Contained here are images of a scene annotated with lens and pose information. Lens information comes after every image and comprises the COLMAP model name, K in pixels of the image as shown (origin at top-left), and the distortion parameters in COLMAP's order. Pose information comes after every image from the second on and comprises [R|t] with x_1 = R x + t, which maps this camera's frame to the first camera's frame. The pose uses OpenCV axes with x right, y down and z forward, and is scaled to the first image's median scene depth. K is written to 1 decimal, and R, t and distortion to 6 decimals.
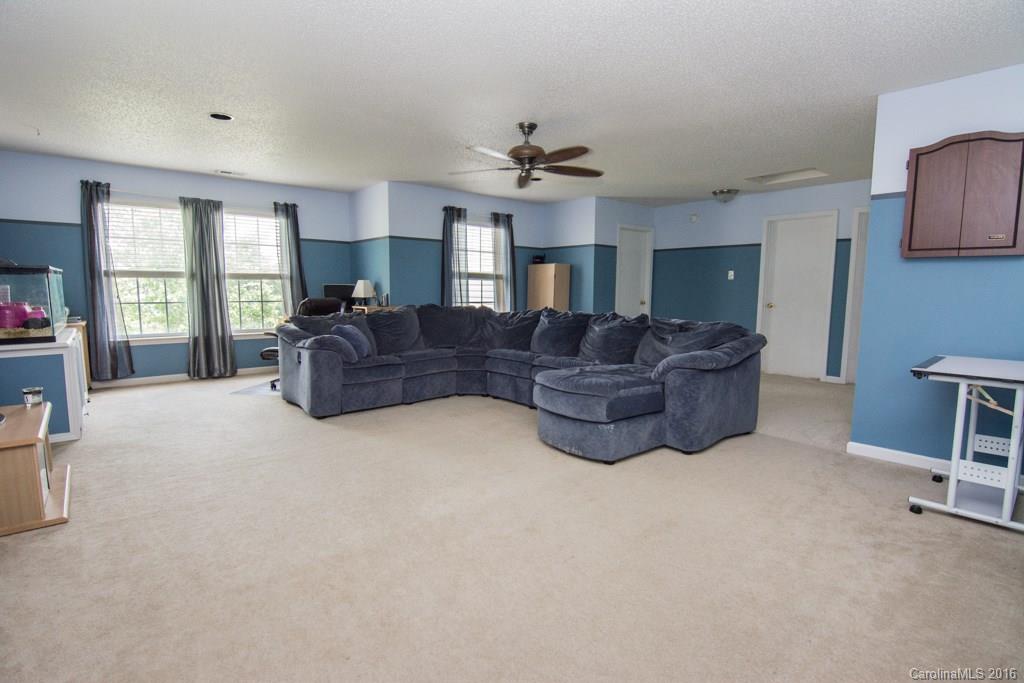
lens RADIAL K [[494.9, 0, 518.1], [0, 494.9, 341.6], [0, 0, 1]] dist [-0.015255, -0.005293]
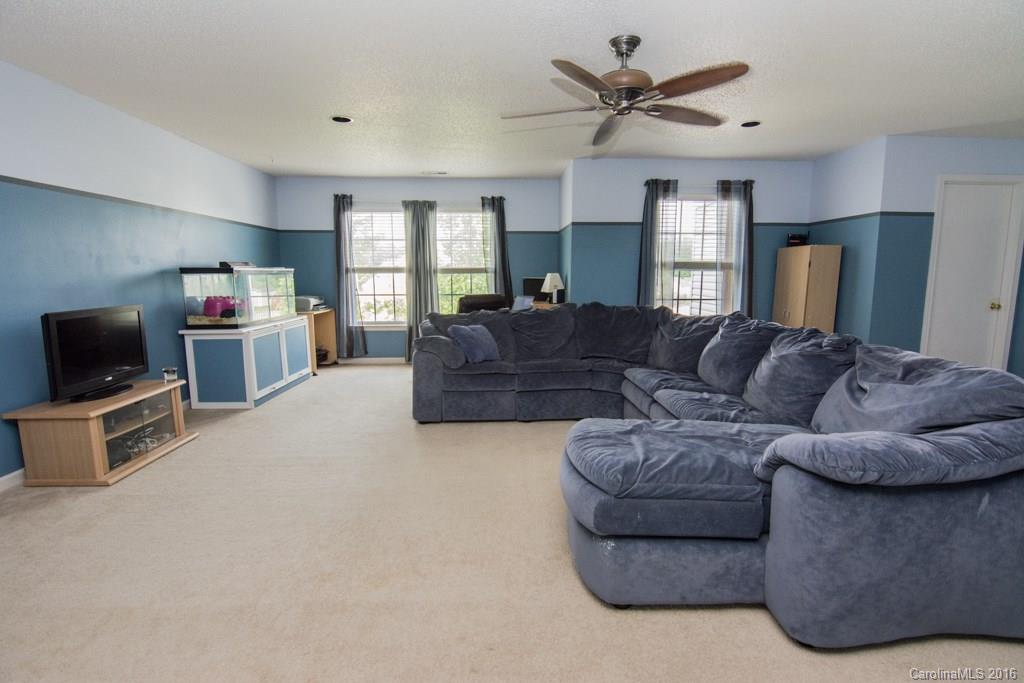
lens RADIAL K [[494.9, 0, 510.8], [0, 494.9, 346.0], [0, 0, 1]] dist [-0.015255, -0.005293]
pose [[0.781910, 0.080209, -0.618210, 0.219321], [-0.059536, 0.996763, 0.054023, -0.038157], [0.620542, -0.005435, 0.784155, 0.255302]]
